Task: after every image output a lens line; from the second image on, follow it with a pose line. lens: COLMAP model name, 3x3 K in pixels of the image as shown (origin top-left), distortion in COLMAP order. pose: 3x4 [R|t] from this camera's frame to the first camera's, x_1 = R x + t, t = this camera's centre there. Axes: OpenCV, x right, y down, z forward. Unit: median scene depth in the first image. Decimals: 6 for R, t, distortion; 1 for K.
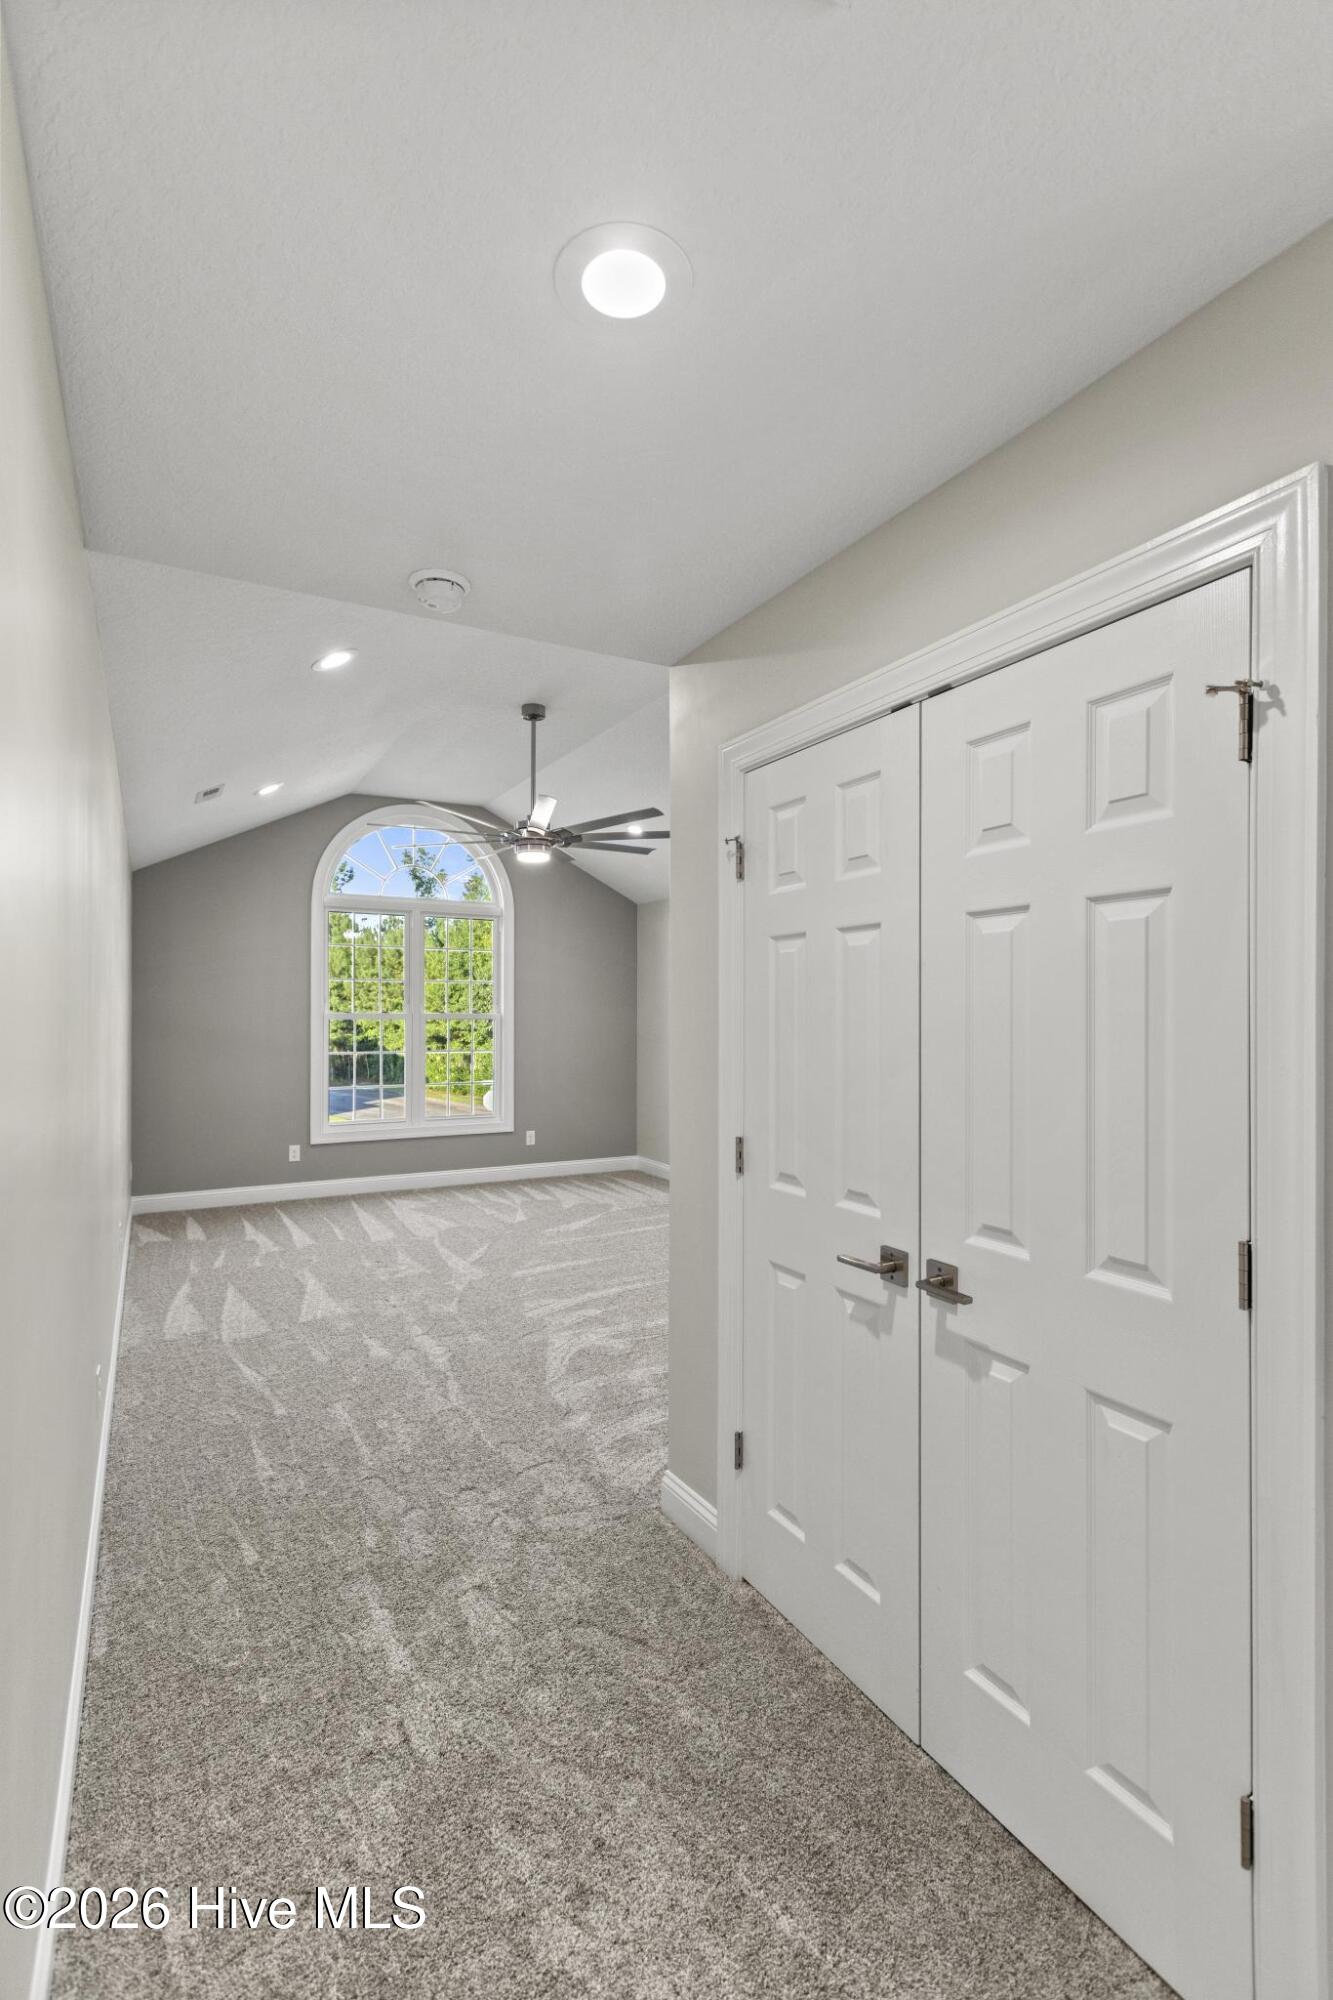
lens RADIAL K [[902.6, 0, 650.0], [0, 902.6, 1000.7], [0, 0, 1]] dist [0.003888, -0.000998]
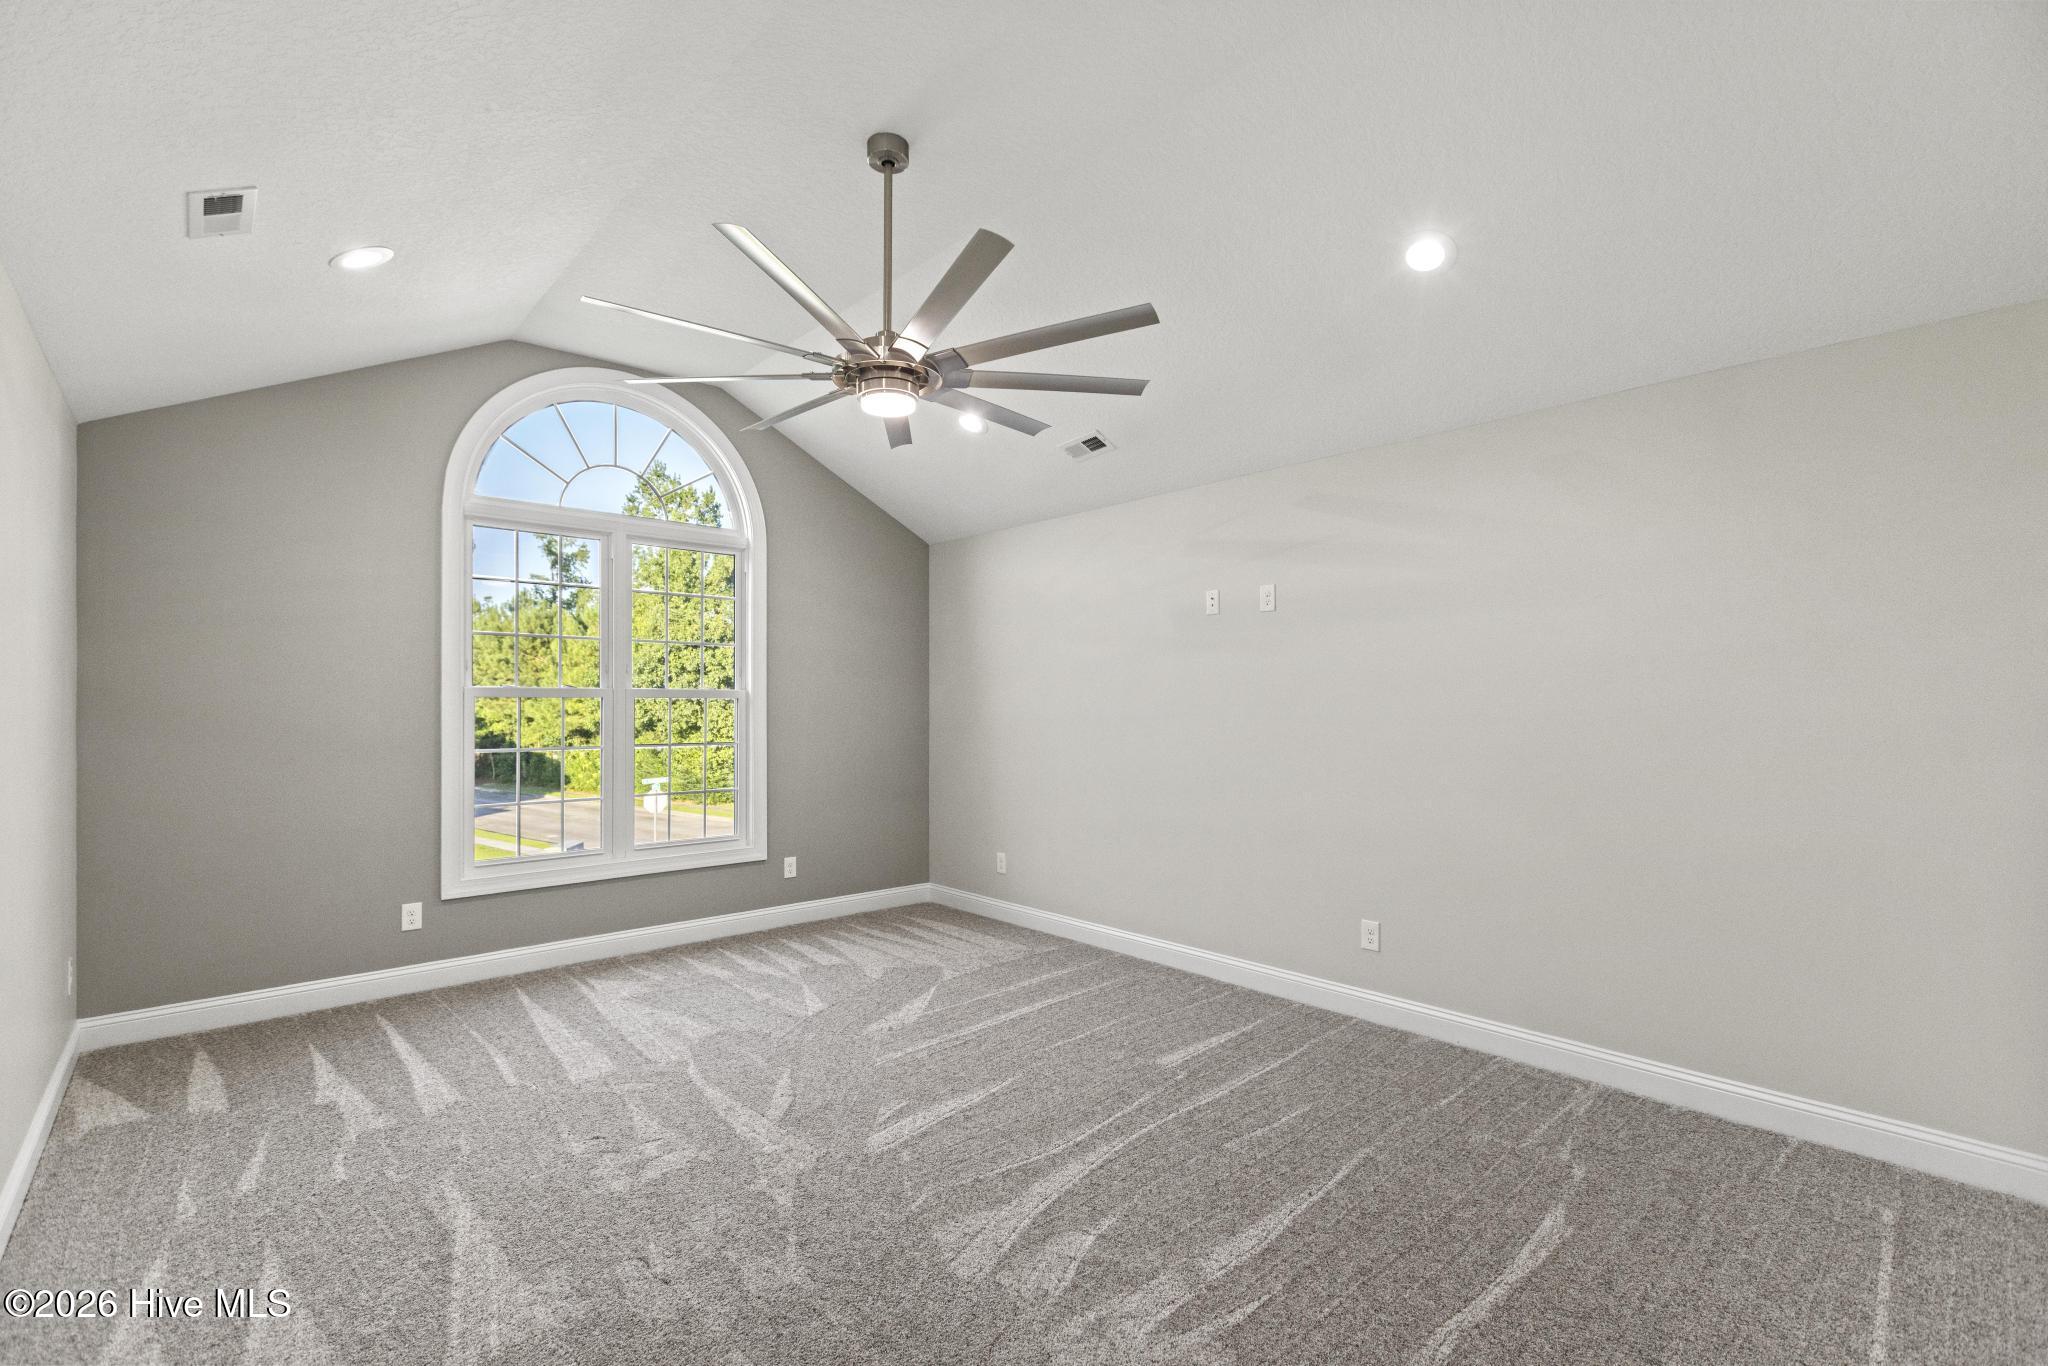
lens RADIAL K [[924.3, 0, 1044.6], [0, 924.3, 690.2], [0, 0, 1]] dist [0.003888, -0.000998]
pose [[0.972498, -0.000555, 0.232909, -0.137267], [0.000601, 1.000000, -0.000127, 0.018012], [-0.232909, 0.000263, 0.972499, 0.324149]]
